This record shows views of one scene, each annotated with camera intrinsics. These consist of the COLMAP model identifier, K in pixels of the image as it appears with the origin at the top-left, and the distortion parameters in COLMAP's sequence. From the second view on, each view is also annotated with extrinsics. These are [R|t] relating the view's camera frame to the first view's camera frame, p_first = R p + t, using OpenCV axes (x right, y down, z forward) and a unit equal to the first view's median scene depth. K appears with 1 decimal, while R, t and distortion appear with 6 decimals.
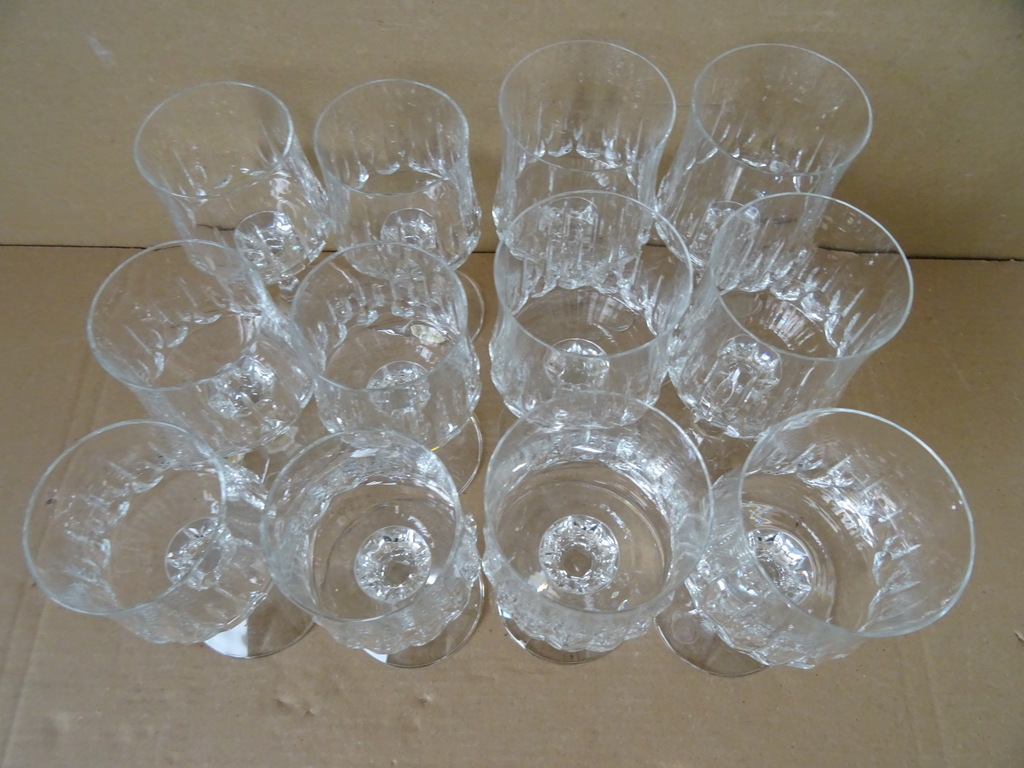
lens RADIAL K [[723.5, 0, 517.1], [0, 723.5, 384.8], [0, 0, 1]] dist [0.004112, -0.022444]
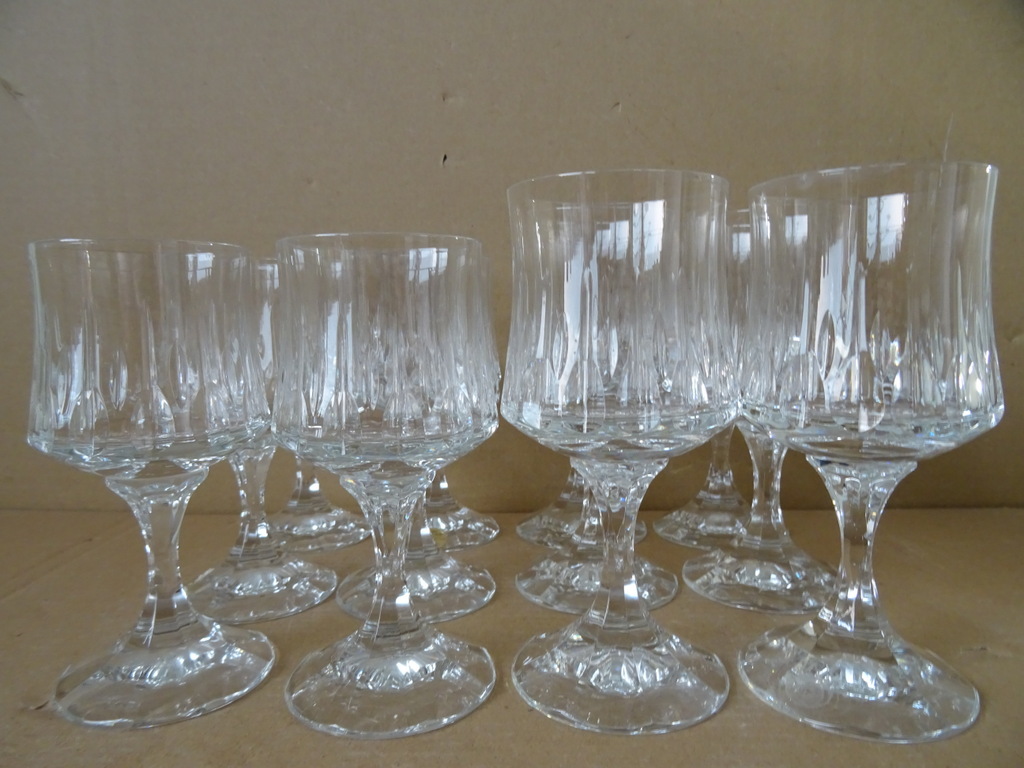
lens RADIAL K [[723.5, 0, 517.1], [0, 723.5, 384.8], [0, 0, 1]] dist [0.004112, -0.022444]
pose [[0.999817, -0.018542, -0.004672, -0.019700], [0.005573, 0.516327, -0.856374, 0.767634], [0.018291, 0.856191, 0.516336, 0.441282]]
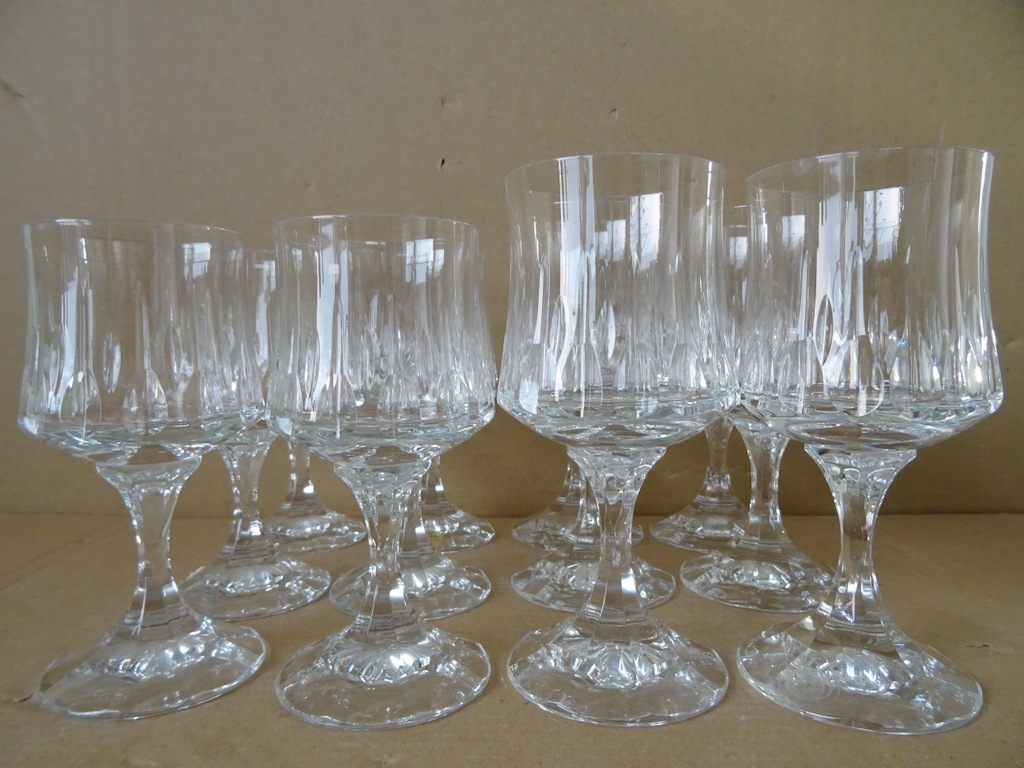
lens RADIAL K [[723.5, 0, 517.1], [0, 723.5, 384.8], [0, 0, 1]] dist [0.004112, -0.022444]
pose [[0.999901, -0.014027, 0.000879, -0.020715], [0.007659, 0.491380, -0.870912, 0.779188], [0.011784, 0.870833, 0.491438, 0.470154]]
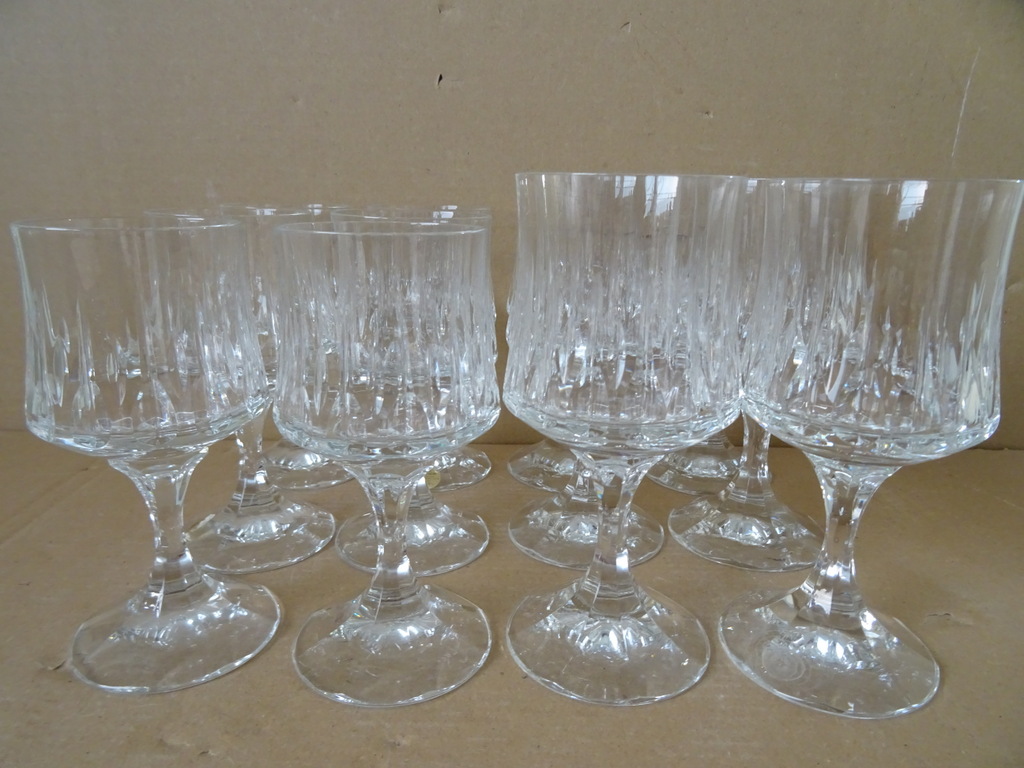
lens RADIAL K [[723.5, 0, 517.1], [0, 723.5, 384.8], [0, 0, 1]] dist [0.004112, -0.022444]
pose [[0.999830, 0.005172, 0.017694, -0.037268], [0.010002, 0.654057, -0.756379, 0.703741], [-0.015485, 0.756428, 0.653894, 0.358790]]
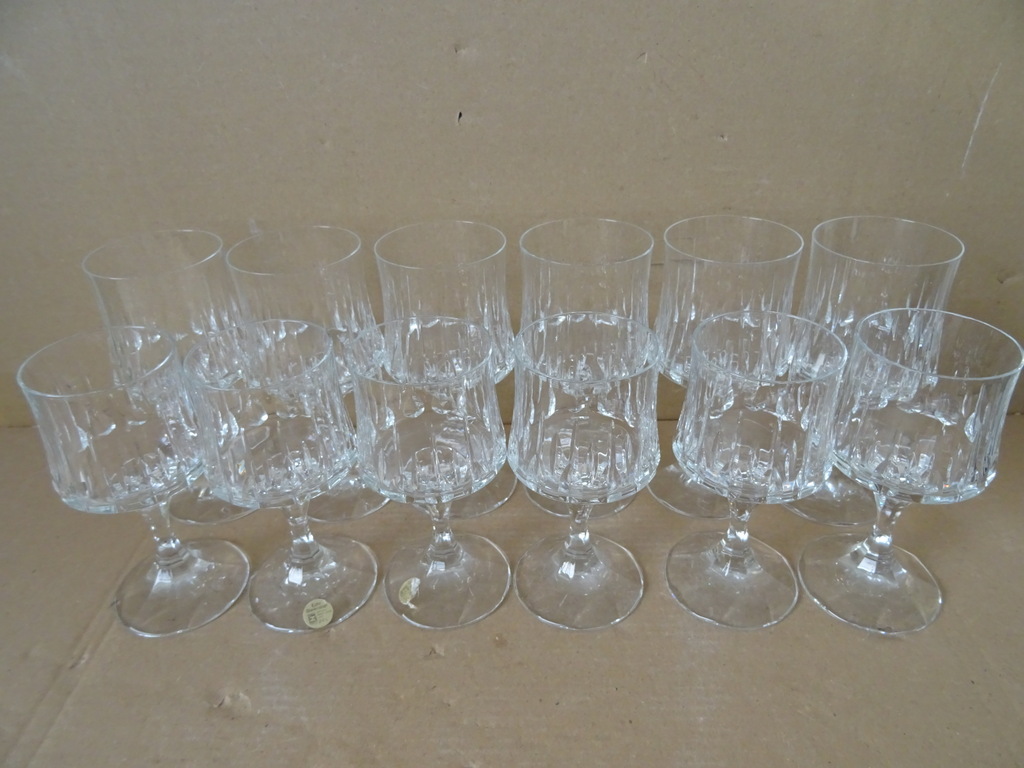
lens RADIAL K [[727.0, 0, 523.0], [0, 727.0, 386.3], [0, 0, 1]] dist [0.002630, -0.021090]
pose [[0.999326, -0.031375, -0.019078, -0.030226], [0.015878, 0.837689, -0.545916, 0.530518], [0.033110, 0.545245, 0.837623, -0.008488]]
